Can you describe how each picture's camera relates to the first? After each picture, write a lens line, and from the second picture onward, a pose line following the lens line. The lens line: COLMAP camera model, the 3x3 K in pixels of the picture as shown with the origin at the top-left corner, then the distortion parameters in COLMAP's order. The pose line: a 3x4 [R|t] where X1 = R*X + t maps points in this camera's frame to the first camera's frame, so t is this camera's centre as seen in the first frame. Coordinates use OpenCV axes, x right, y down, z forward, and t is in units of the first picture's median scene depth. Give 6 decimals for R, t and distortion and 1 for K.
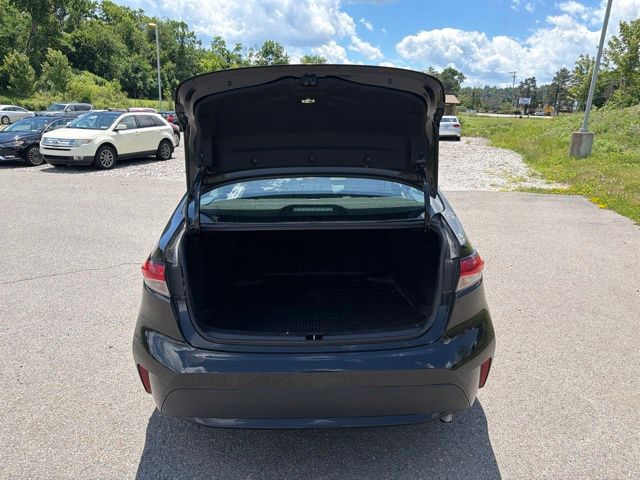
lens RADIAL K [[461.2, 0, 327.6], [0, 461.2, 226.5], [0, 0, 1]] dist [0.018838, -0.023767]
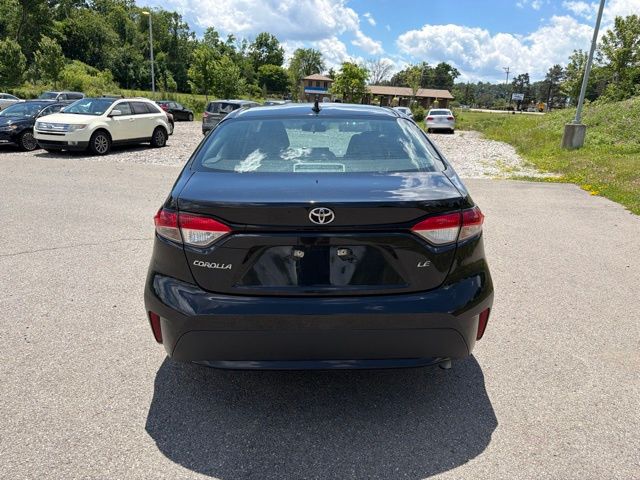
lens RADIAL K [[461.2, 0, 325.6], [0, 461.2, 228.3], [0, 0, 1]] dist [0.018838, -0.023767]
pose [[0.999872, 0.009300, 0.013049, -0.004384], [-0.009491, 0.999849, 0.014589, 0.012797], [-0.012911, -0.014711, 0.999808, -0.004800]]
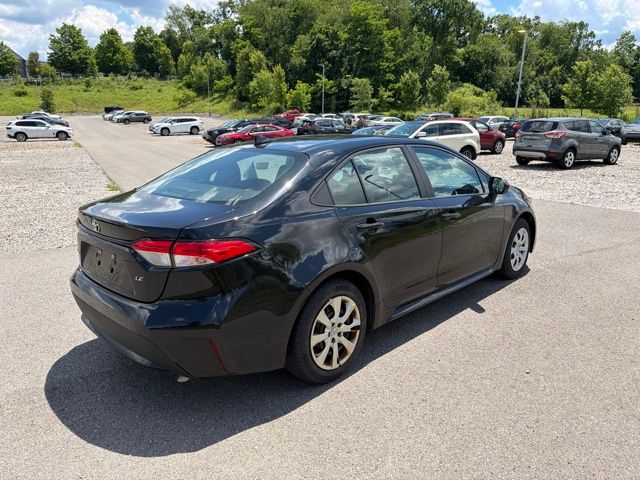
lens RADIAL K [[461.2, 0, 325.9], [0, 461.2, 238.0], [0, 0, 1]] dist [0.018838, -0.023767]
pose [[0.703387, 0.160635, -0.692419, 0.170575], [-0.156719, 0.985205, 0.069357, -0.009286], [0.693315, 0.059731, 0.718154, 0.054588]]
